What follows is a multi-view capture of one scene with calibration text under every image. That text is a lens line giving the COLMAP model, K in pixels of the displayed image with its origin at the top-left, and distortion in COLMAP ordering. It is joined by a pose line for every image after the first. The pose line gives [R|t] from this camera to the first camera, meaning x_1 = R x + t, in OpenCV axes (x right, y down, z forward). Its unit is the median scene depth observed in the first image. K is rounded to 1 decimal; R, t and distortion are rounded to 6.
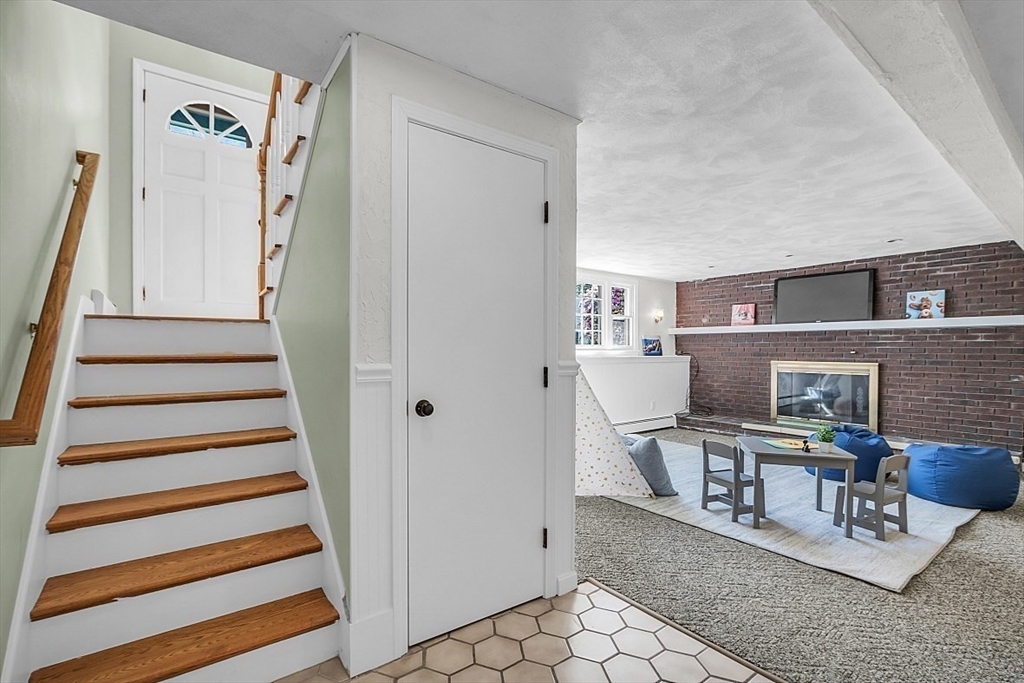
lens RADIAL K [[474.9, 0, 497.9], [0, 474.9, 356.0], [0, 0, 1]] dist [-0.018332, 0.002414]
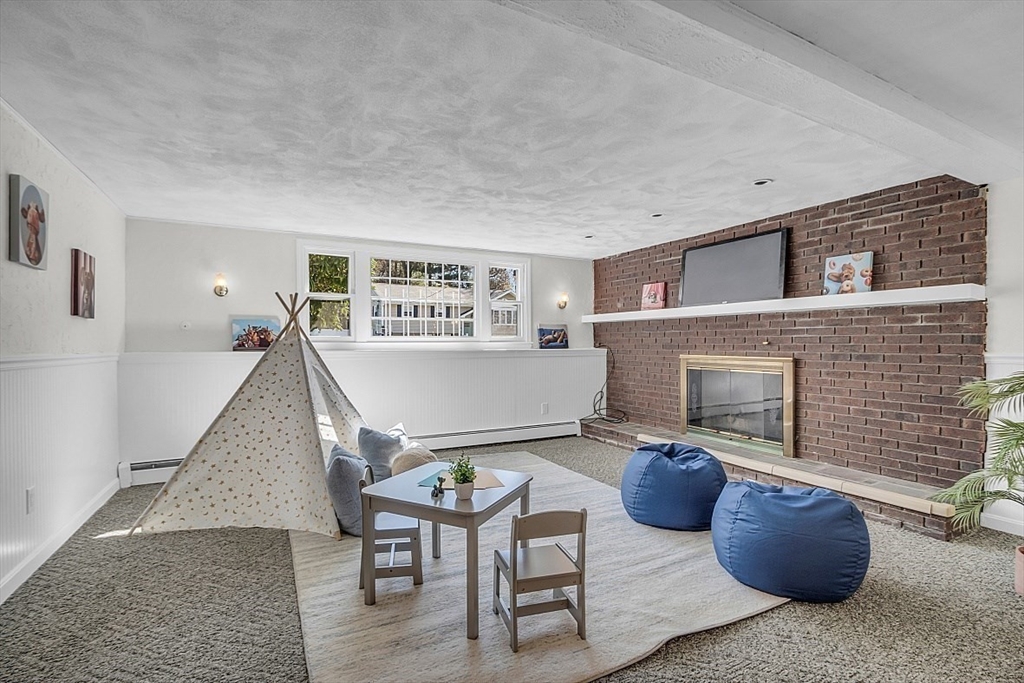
lens RADIAL K [[474.9, 0, 510.5], [0, 474.9, 343.7], [0, 0, 1]] dist [-0.018332, 0.002414]
pose [[0.985484, -0.005547, -0.169679, 0.489958], [0.003661, 0.999928, -0.011425, 0.000202], [0.169730, 0.010638, 0.985433, 0.205261]]
